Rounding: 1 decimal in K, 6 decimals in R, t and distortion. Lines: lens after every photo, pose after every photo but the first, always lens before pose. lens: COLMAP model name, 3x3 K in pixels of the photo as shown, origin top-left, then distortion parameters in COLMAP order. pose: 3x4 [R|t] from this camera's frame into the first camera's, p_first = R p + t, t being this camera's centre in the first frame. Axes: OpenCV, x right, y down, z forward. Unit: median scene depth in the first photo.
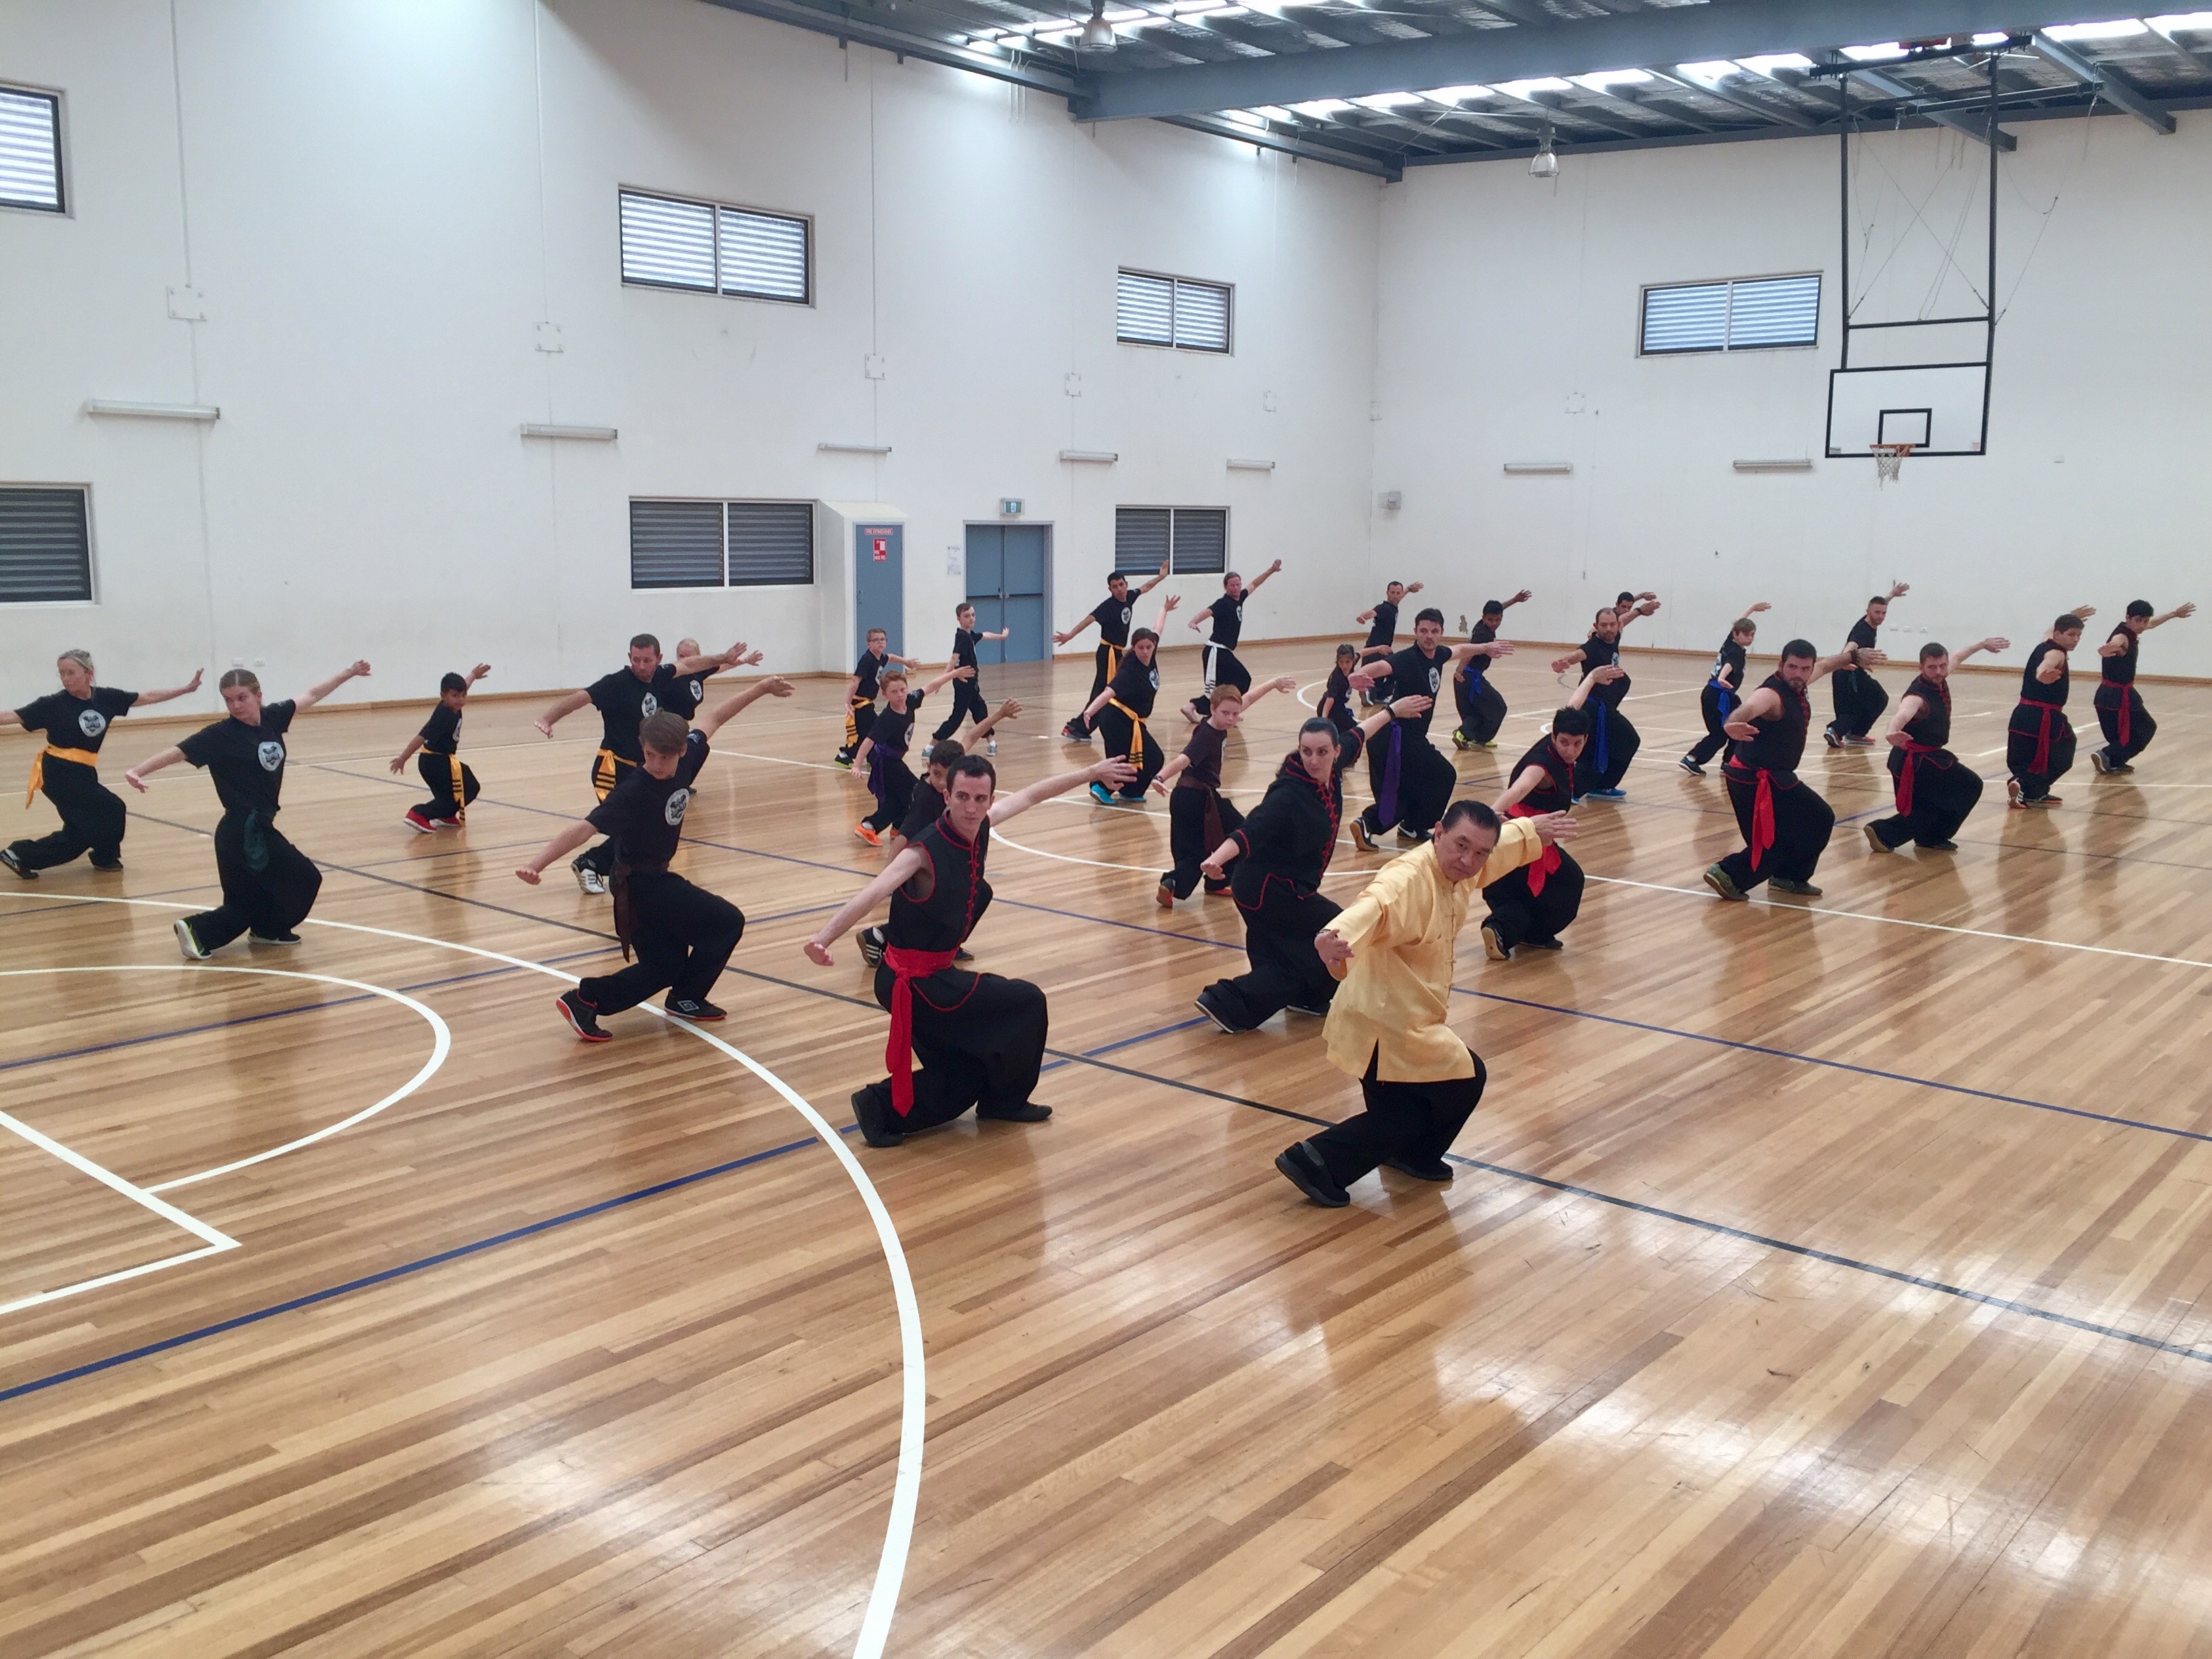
lens RADIAL K [[1882.9, 0, 1089.2], [0, 1882.9, 816.3], [0, 0, 1]] dist [0.094824, -0.124194]
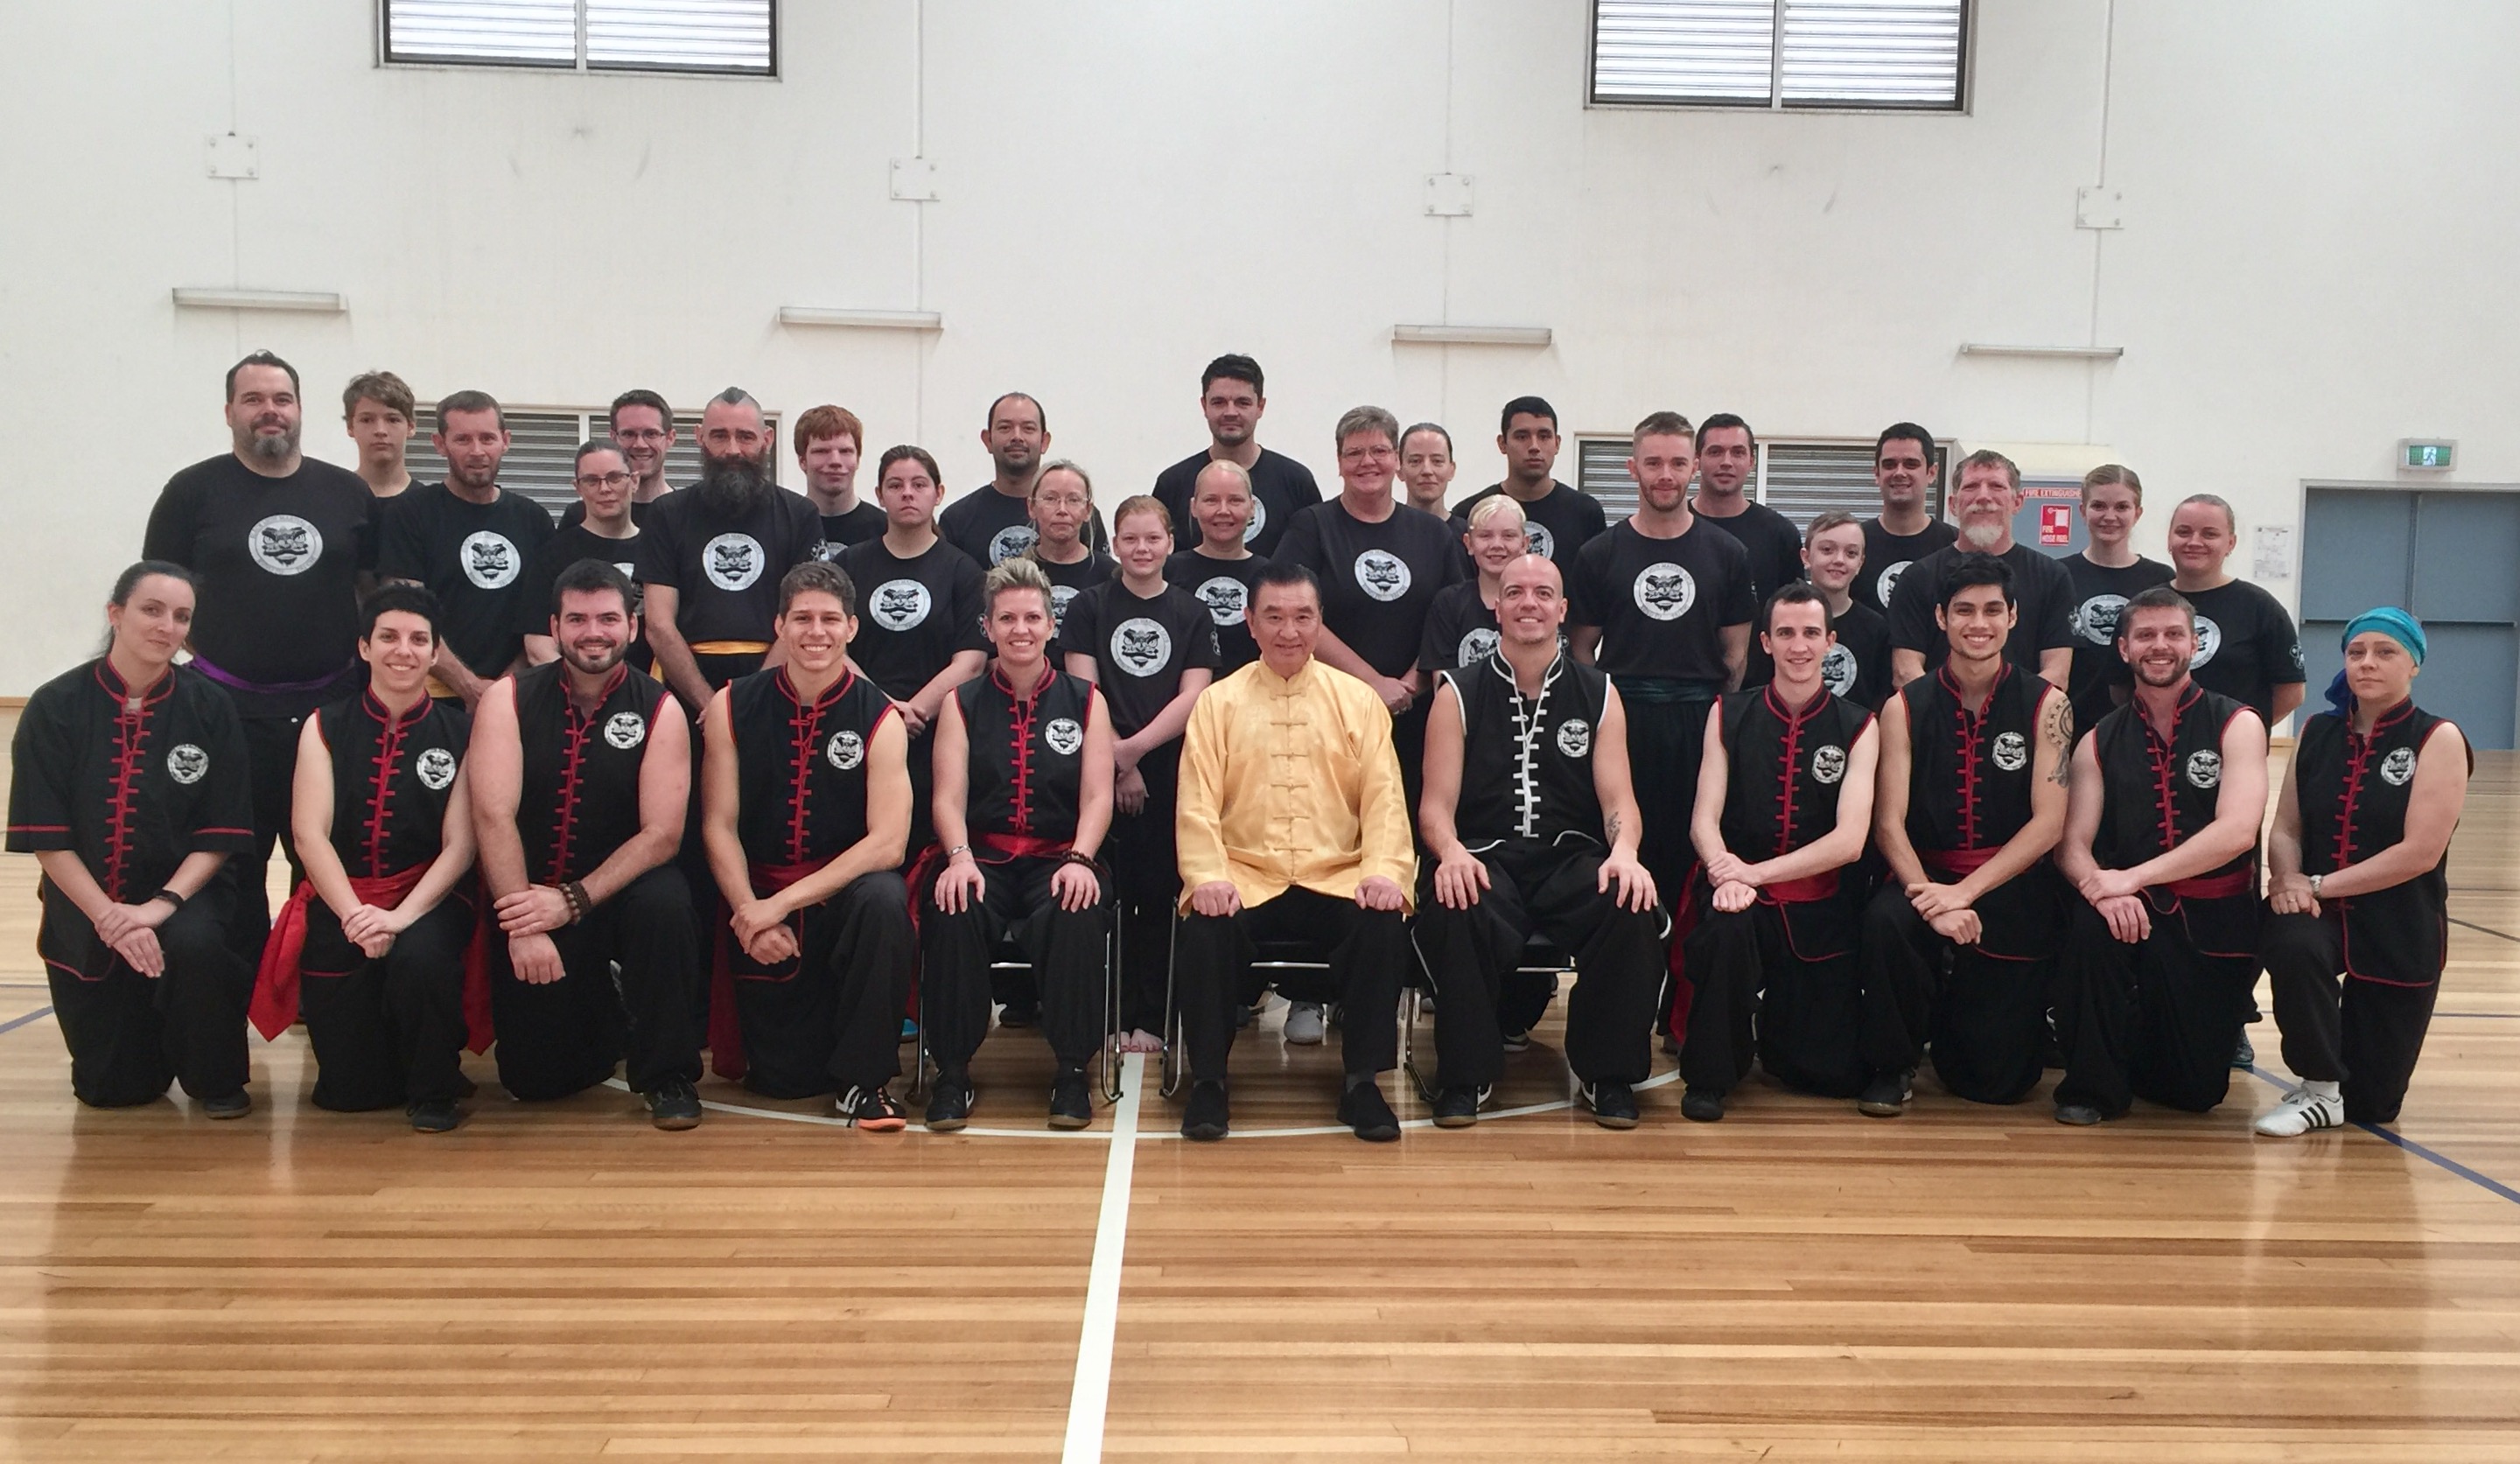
lens RADIAL K [[2651.3, 0, 1422.3], [0, 2651.3, 655.3], [0, 0, 1]] dist [0.073437, 0.000000]
pose [[0.688683, 0.065376, -0.722109, 0.412090], [-0.129770, 0.990959, -0.034046, -0.064218], [0.713355, 0.117155, 0.690941, 0.397693]]
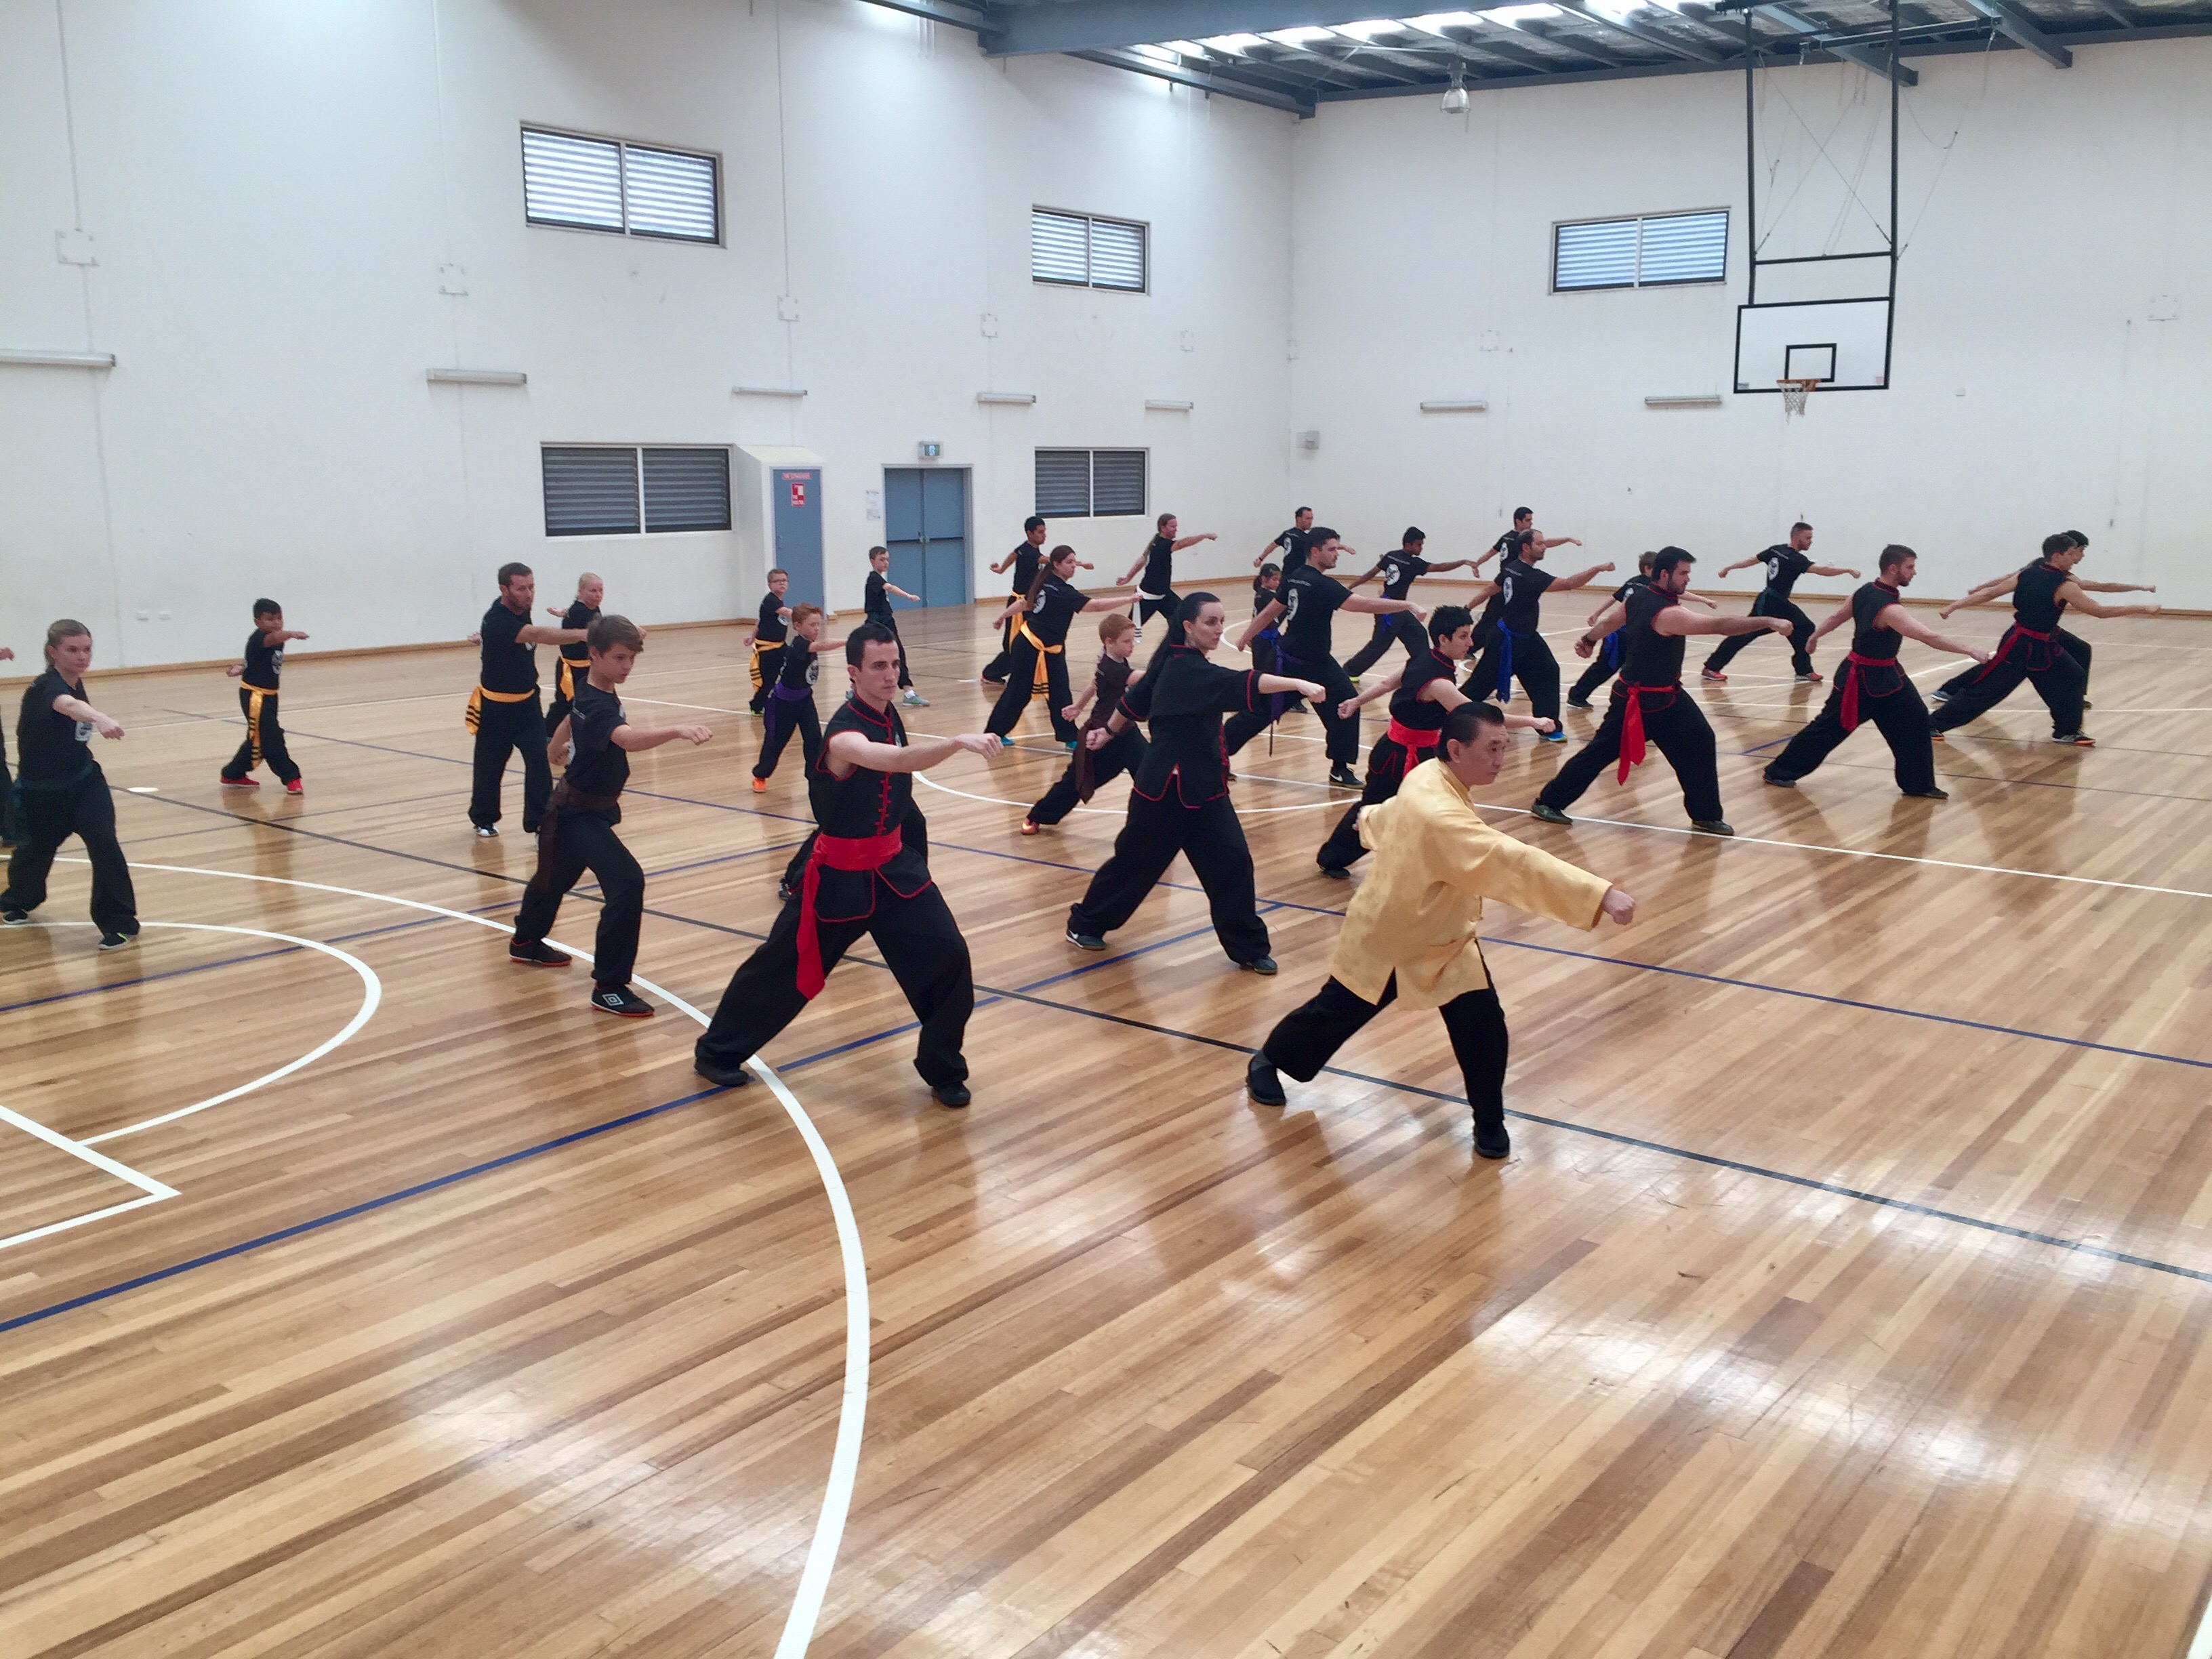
lens RADIAL K [[1882.9, 0, 1087.2], [0, 1882.9, 818.9], [0, 0, 1]] dist [0.094824, -0.124194]
pose [[0.999072, -0.017667, 0.039281, -0.000921], [0.016456, 0.999386, 0.030939, 0.001169], [-0.039803, -0.030264, 0.998749, -0.004470]]
